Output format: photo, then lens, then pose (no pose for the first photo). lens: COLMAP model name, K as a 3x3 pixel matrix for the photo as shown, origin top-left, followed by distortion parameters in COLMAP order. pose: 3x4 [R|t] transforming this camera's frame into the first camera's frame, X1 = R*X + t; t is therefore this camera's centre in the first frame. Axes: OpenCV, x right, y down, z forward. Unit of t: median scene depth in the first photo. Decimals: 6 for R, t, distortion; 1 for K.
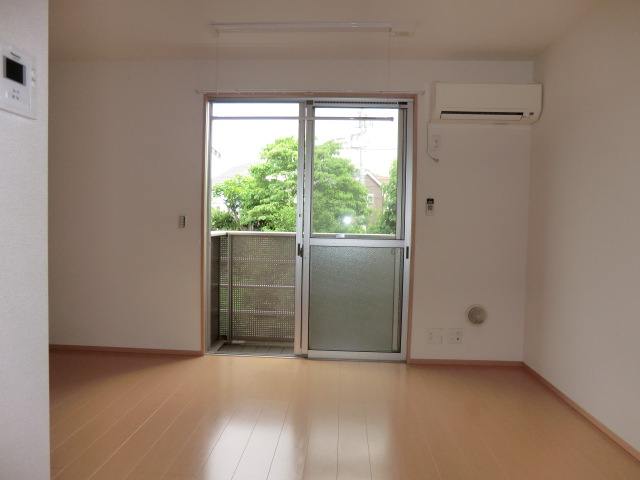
lens RADIAL K [[471.3, 0, 320.0], [0, 471.3, 240.0], [0, 0, 1]] dist [-0.110144, 0.119707]
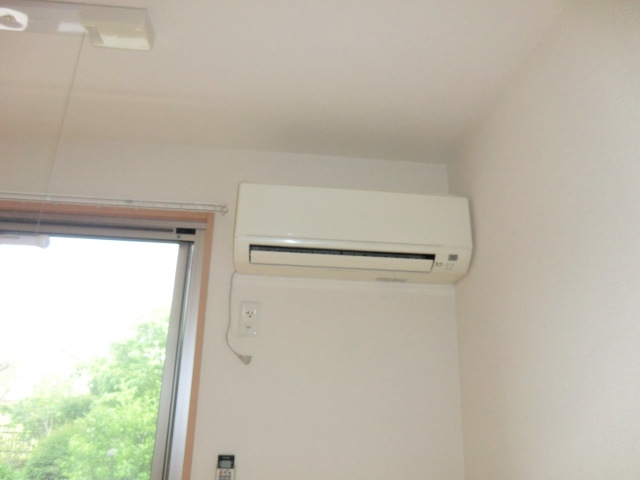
lens RADIAL K [[471.3, 0, 320.0], [0, 471.3, 240.0], [0, 0, 1]] dist [-0.110144, 0.119707]
pose [[0.988855, 0.054982, 0.138356, 0.251961], [-0.002062, 0.934276, -0.356544, -0.120494], [-0.148867, 0.352286, 0.923977, 0.560102]]
